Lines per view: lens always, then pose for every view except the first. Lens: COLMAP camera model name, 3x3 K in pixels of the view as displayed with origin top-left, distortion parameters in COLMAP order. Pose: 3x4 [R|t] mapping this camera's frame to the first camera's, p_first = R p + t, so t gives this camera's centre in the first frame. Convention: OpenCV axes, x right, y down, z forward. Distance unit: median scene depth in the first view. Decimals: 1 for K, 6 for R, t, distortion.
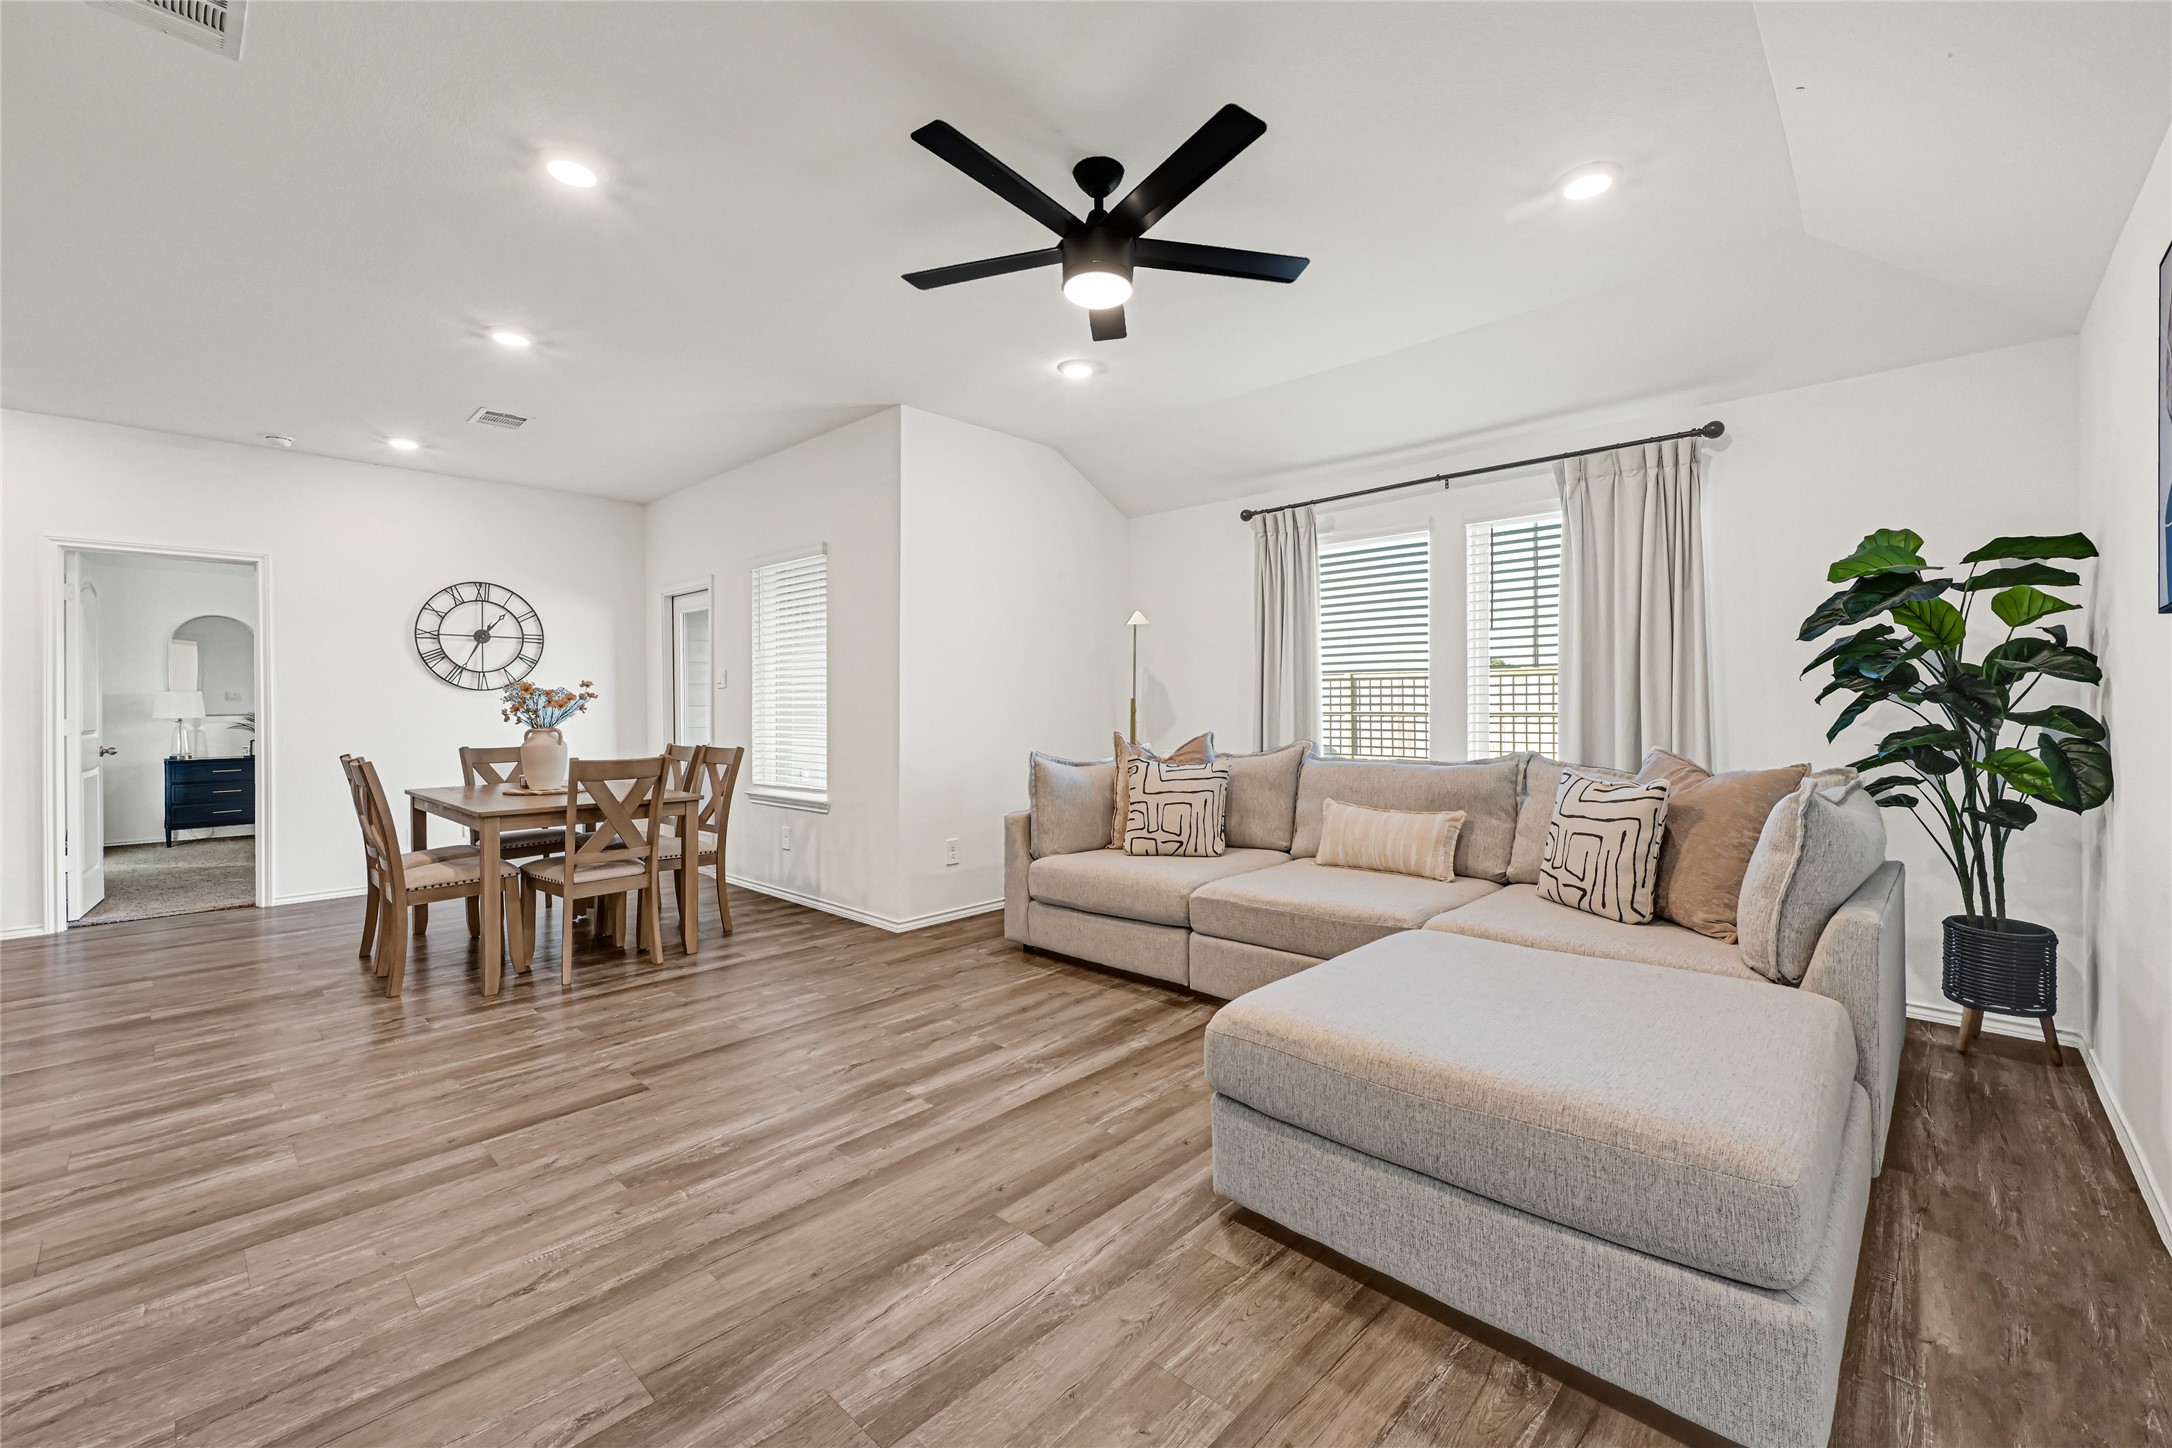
lens RADIAL K [[880.6, 0, 1095.1], [0, 880.6, 706.6], [0, 0, 1]] dist [-0.002590, 0.001116]
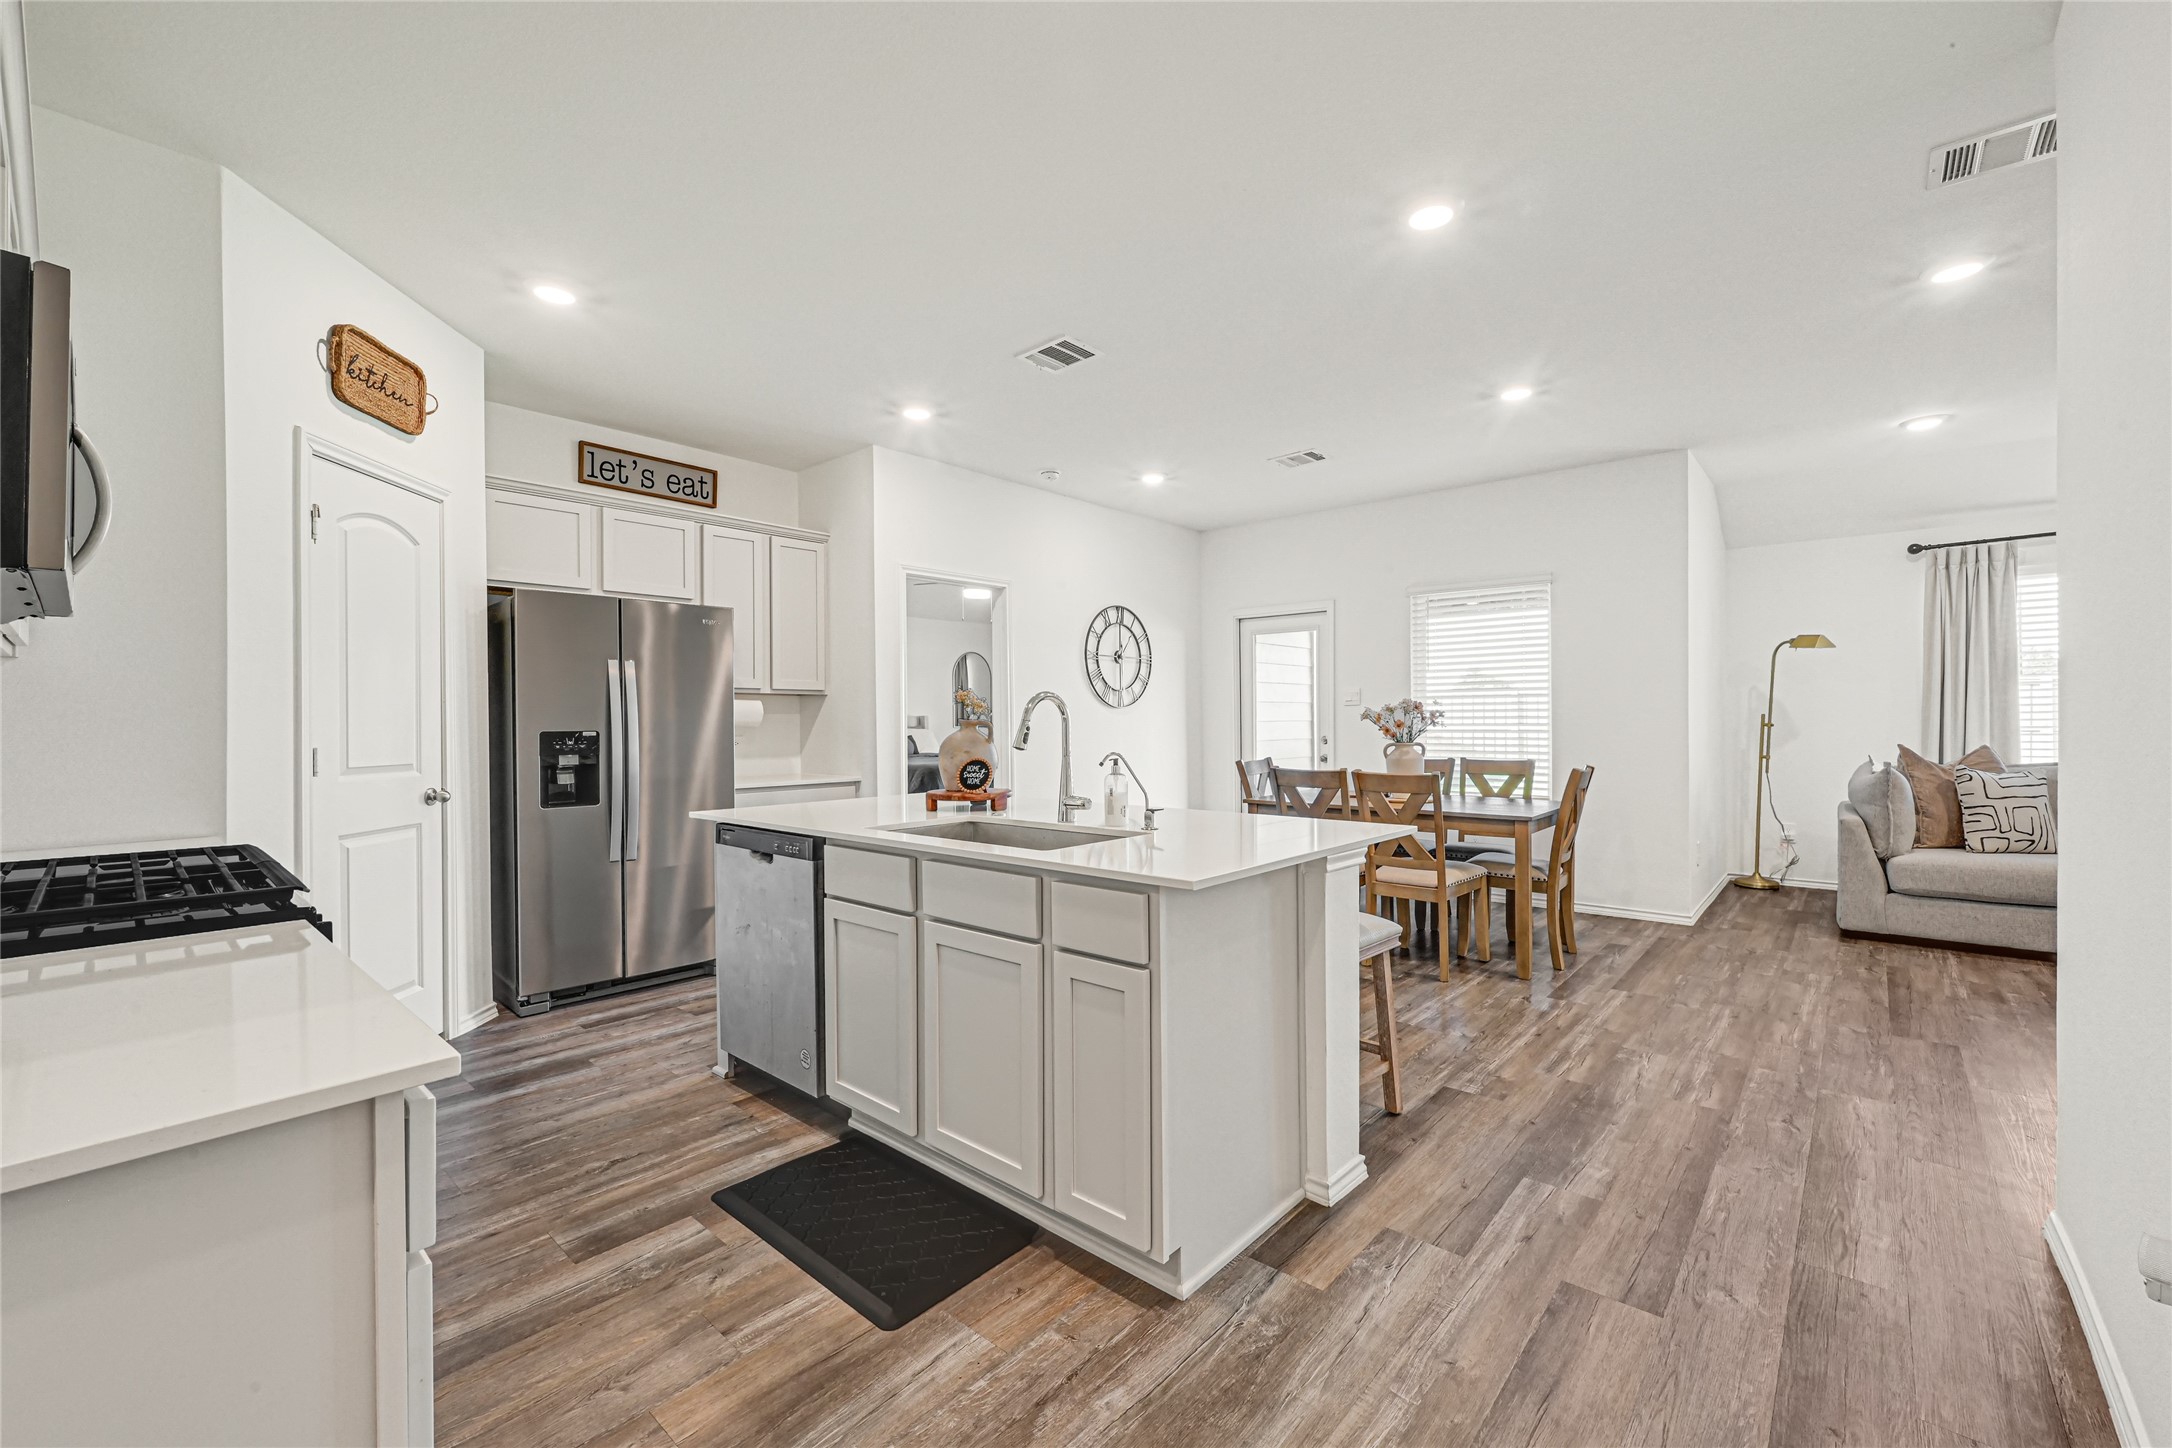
lens RADIAL K [[872.1, 0, 1087.3], [0, 872.1, 734.0], [0, 0, 1]] dist [-0.014054, 0.001151]
pose [[0.999835, -0.002101, 0.018041, -1.283000], [0.001866, 0.999913, 0.013061, -0.000808], [-0.018067, -0.013026, 0.999752, -0.095039]]
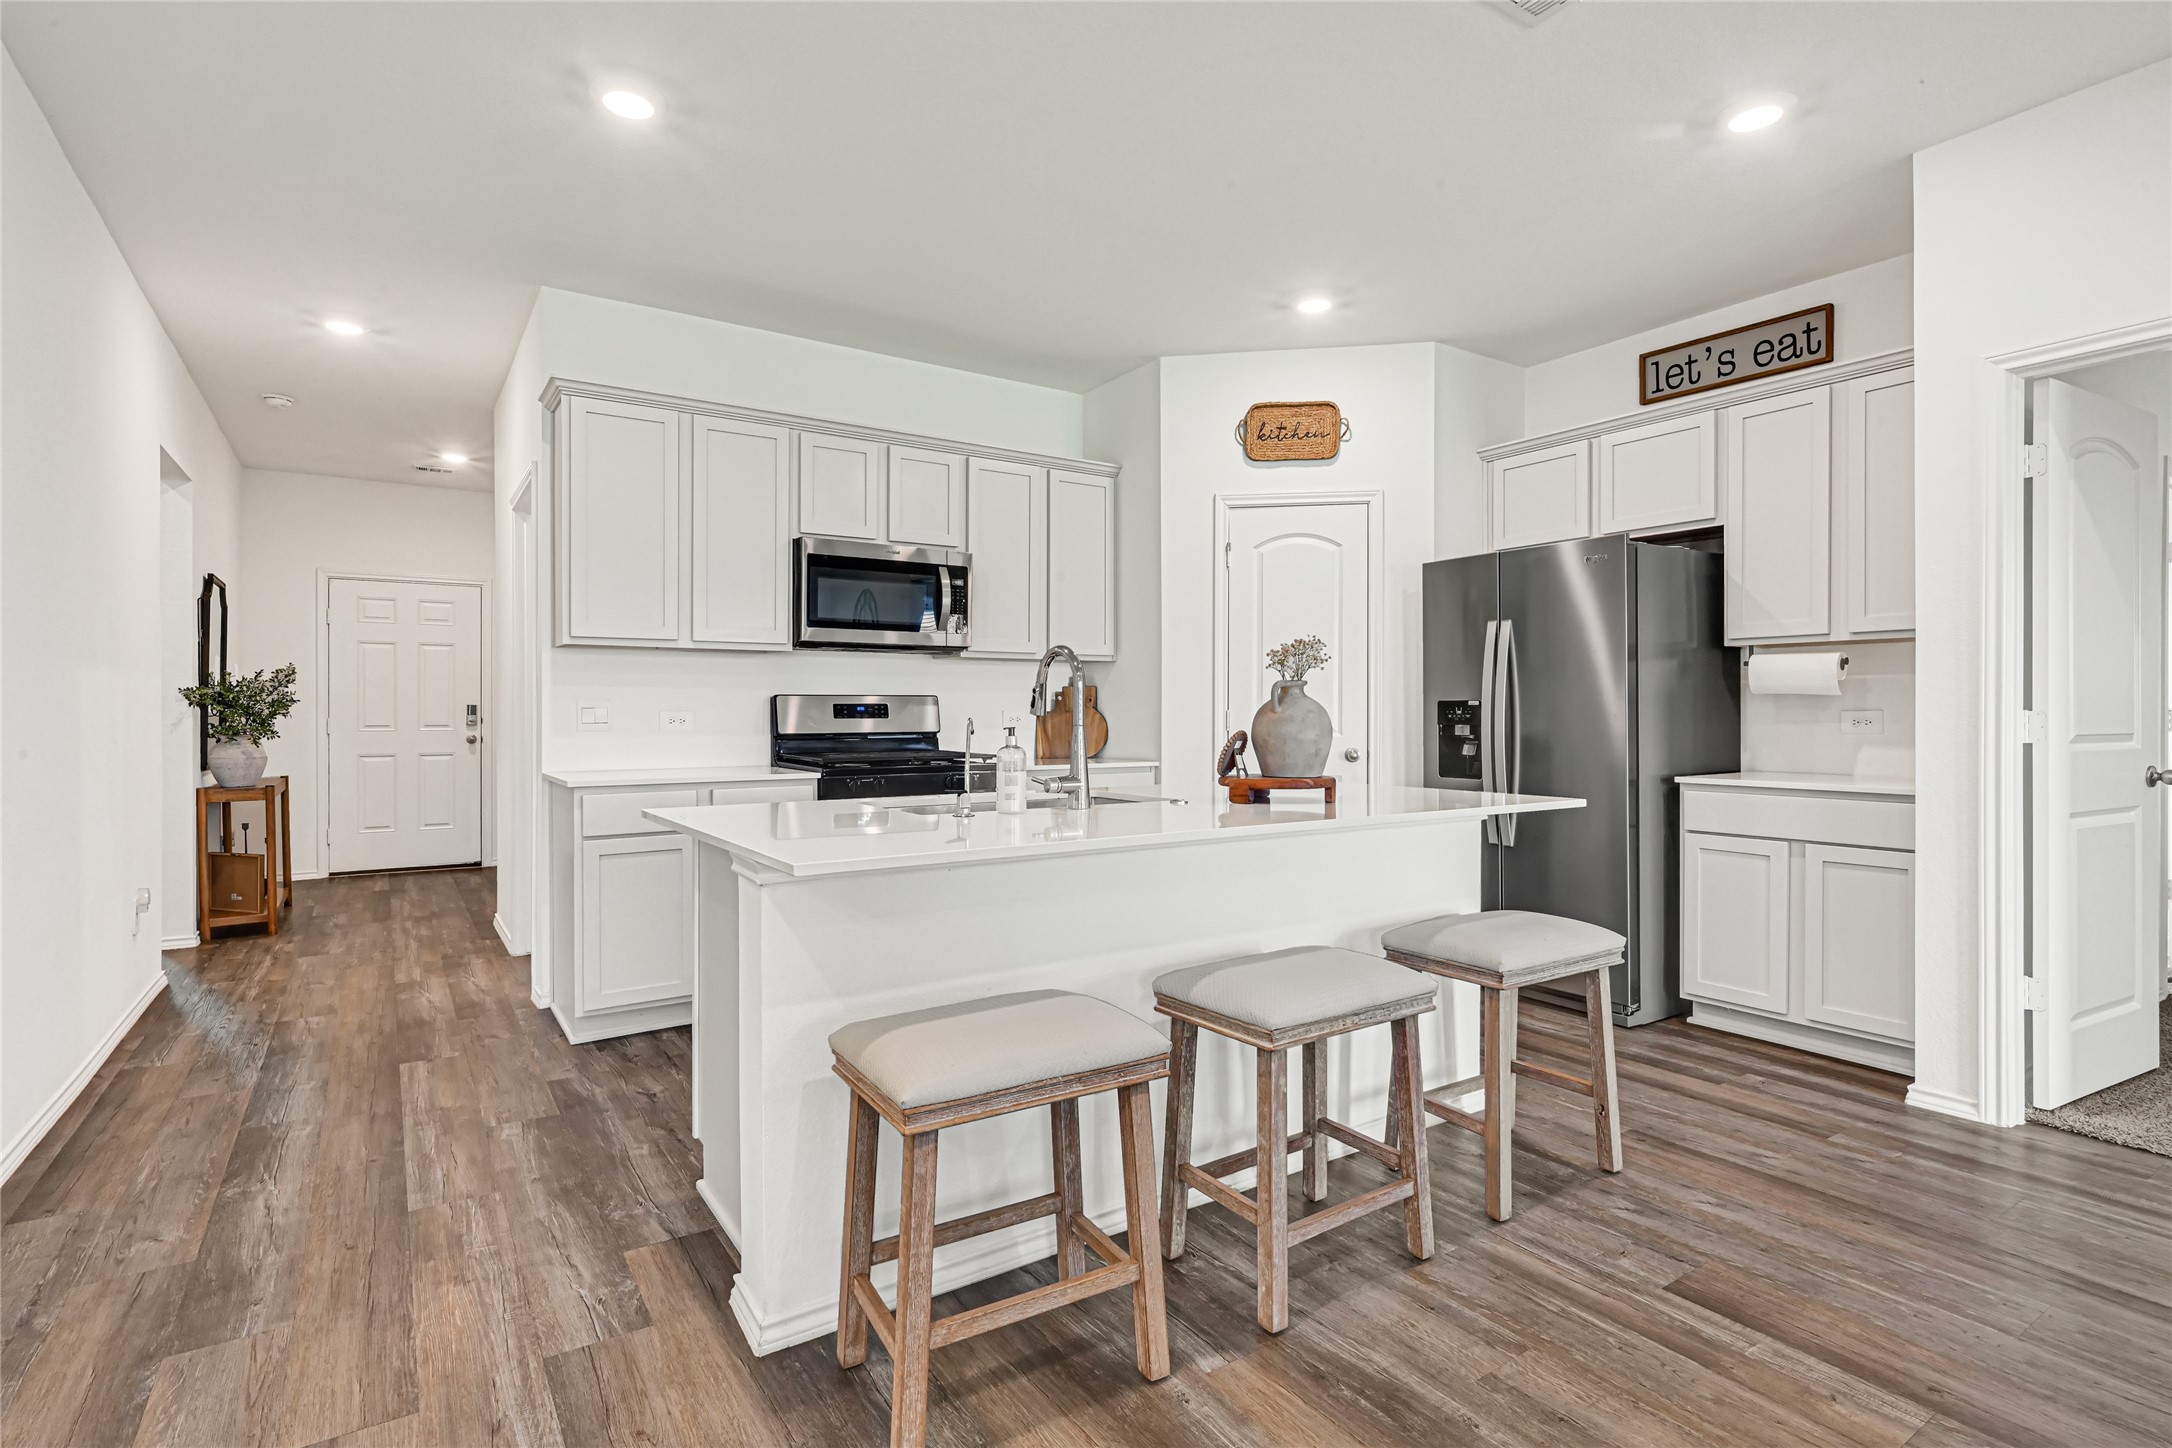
lens RADIAL K [[1039.5, 0, 1080.6], [0, 1039.5, 725.3], [0, 0, 1]] dist [0.003506, -0.000902]
pose [[-0.227895, 0.017059, -0.973536, -0.609861], [0.003189, 0.999854, 0.016774, 0.013303], [0.973680, 0.000718, -0.227916, 0.804085]]
